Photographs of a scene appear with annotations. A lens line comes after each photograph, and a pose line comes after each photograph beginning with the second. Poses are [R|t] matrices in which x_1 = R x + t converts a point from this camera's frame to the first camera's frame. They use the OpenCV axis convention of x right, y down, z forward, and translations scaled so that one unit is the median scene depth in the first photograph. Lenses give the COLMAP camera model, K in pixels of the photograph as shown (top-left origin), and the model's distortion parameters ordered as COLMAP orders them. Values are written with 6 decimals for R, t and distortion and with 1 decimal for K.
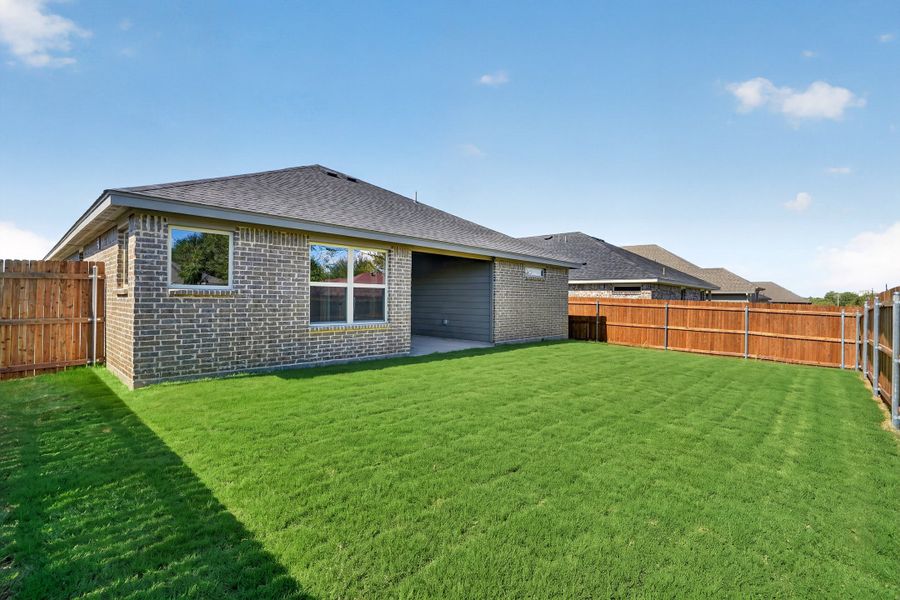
lens RADIAL K [[416.1, 0, 456.5], [0, 416.1, 300.5], [0, 0, 1]] dist [-0.031454, 0.000185]
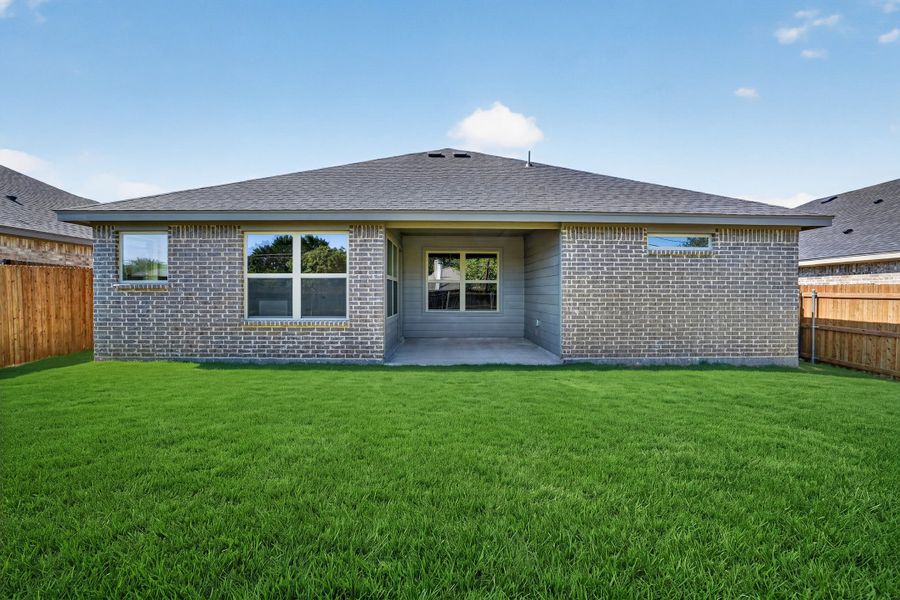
lens RADIAL K [[416.1, 0, 450.4], [0, 416.1, 302.1], [0, 0, 1]] dist [-0.031454, 0.000185]
pose [[0.693474, 0.006586, -0.720451, 0.688618], [0.003909, 0.999909, 0.012903, 0.010392], [0.720471, -0.011764, 0.693386, 0.706129]]
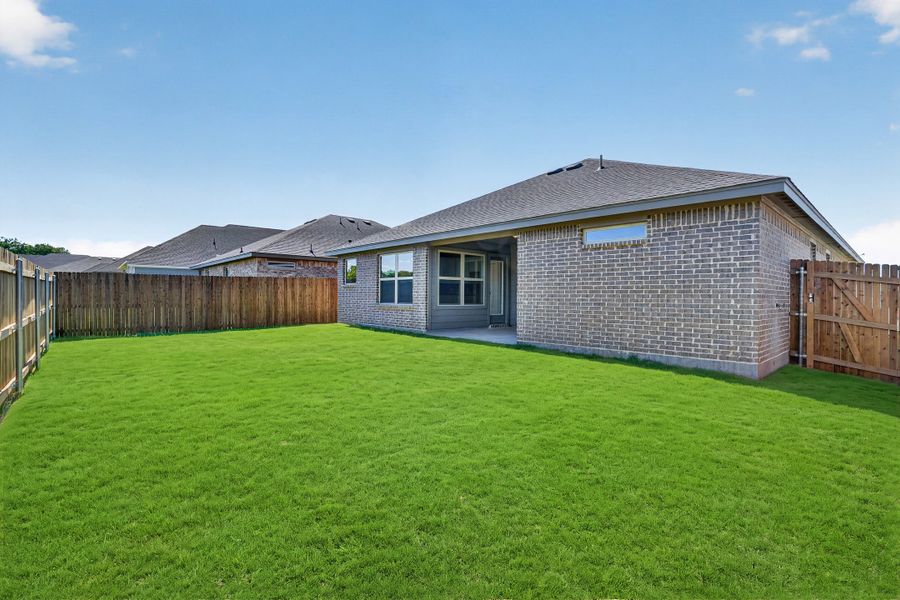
lens RADIAL K [[416.1, 0, 454.0], [0, 416.1, 298.9], [0, 0, 1]] dist [-0.031454, 0.000185]
pose [[-0.091643, -0.004158, -0.995783, 1.404575], [-0.009785, 0.999947, -0.003275, 0.045226], [0.995744, 0.009444, -0.091679, 1.532882]]
